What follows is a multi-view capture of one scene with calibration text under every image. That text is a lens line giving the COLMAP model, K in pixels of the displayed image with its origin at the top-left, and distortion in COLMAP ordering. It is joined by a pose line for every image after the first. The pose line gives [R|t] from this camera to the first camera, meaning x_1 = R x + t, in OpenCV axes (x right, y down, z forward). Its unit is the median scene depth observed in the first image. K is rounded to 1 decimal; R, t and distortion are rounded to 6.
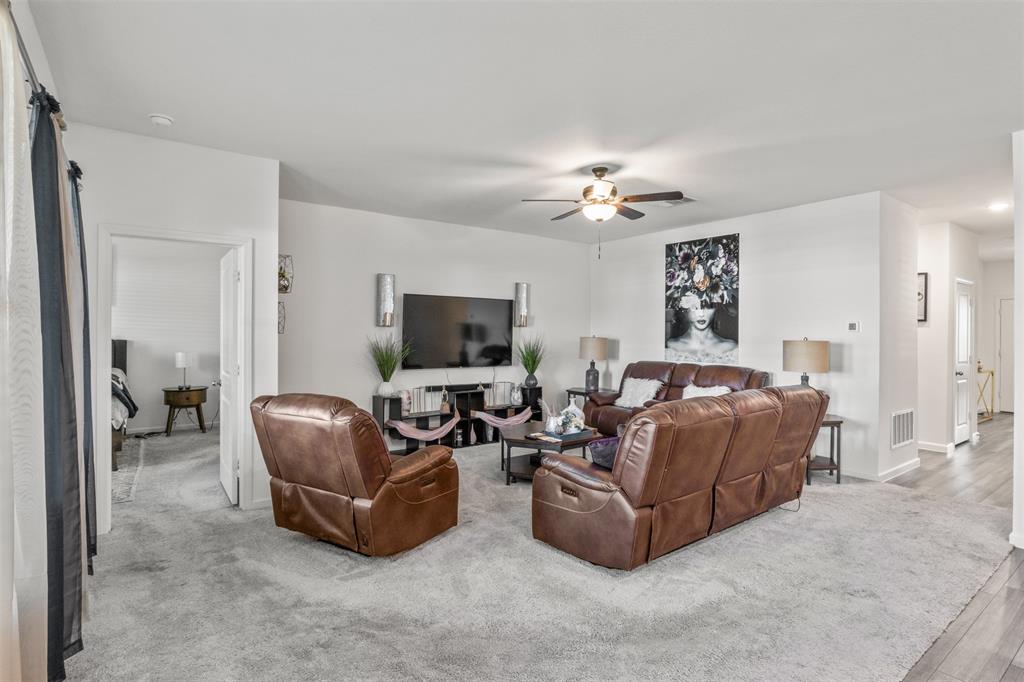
lens RADIAL K [[514.0, 0, 482.9], [0, 514.0, 329.7], [0, 0, 1]] dist [-0.024676, -0.000555]
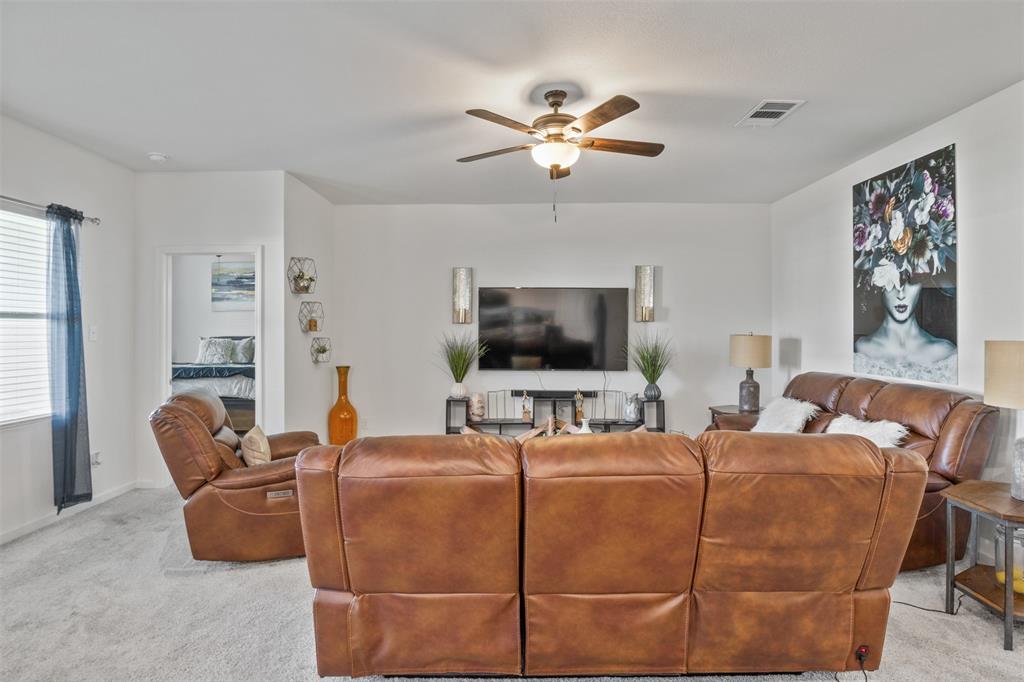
lens RADIAL K [[514.0, 0, 512.9], [0, 514.0, 325.0], [0, 0, 1]] dist [-0.024676, -0.000555]
pose [[0.808551, -0.011829, -0.588307, 0.416999], [0.008329, 0.999928, -0.008657, 0.005036], [0.588367, 0.002100, 0.808591, 0.279877]]
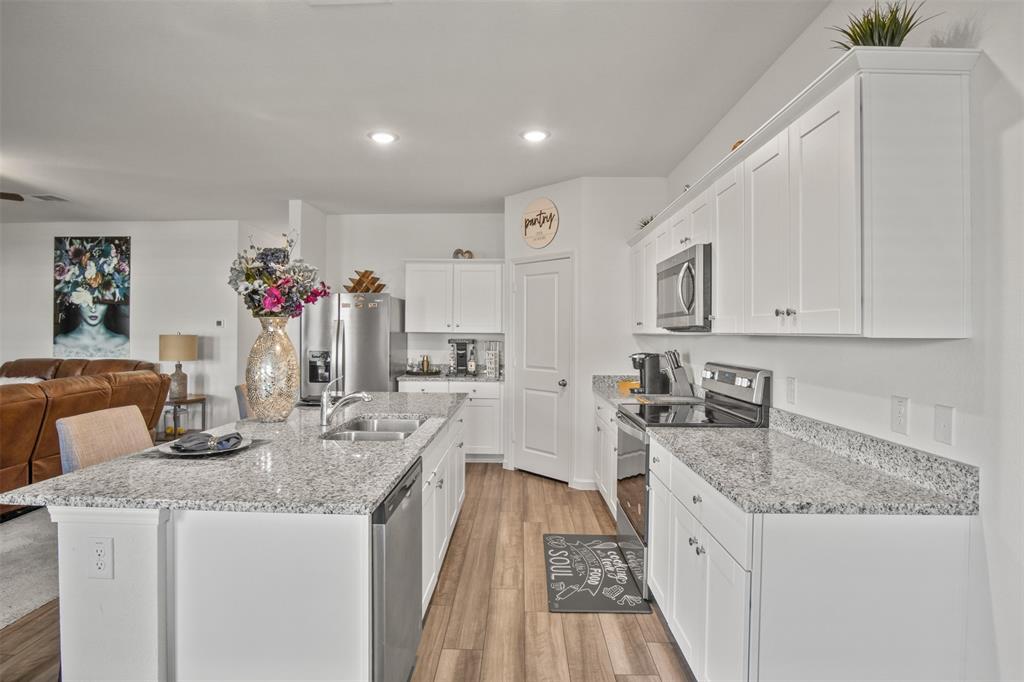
lens RADIAL K [[514.0, 0, 511.4], [0, 514.0, 331.7], [0, 0, 1]] dist [-0.024676, -0.000555]
pose [[0.576798, -0.004879, 0.816872, 0.086029], [-0.003573, 0.999958, 0.008496, 0.001156], [-0.816879, -0.007819, 0.576756, -0.270475]]
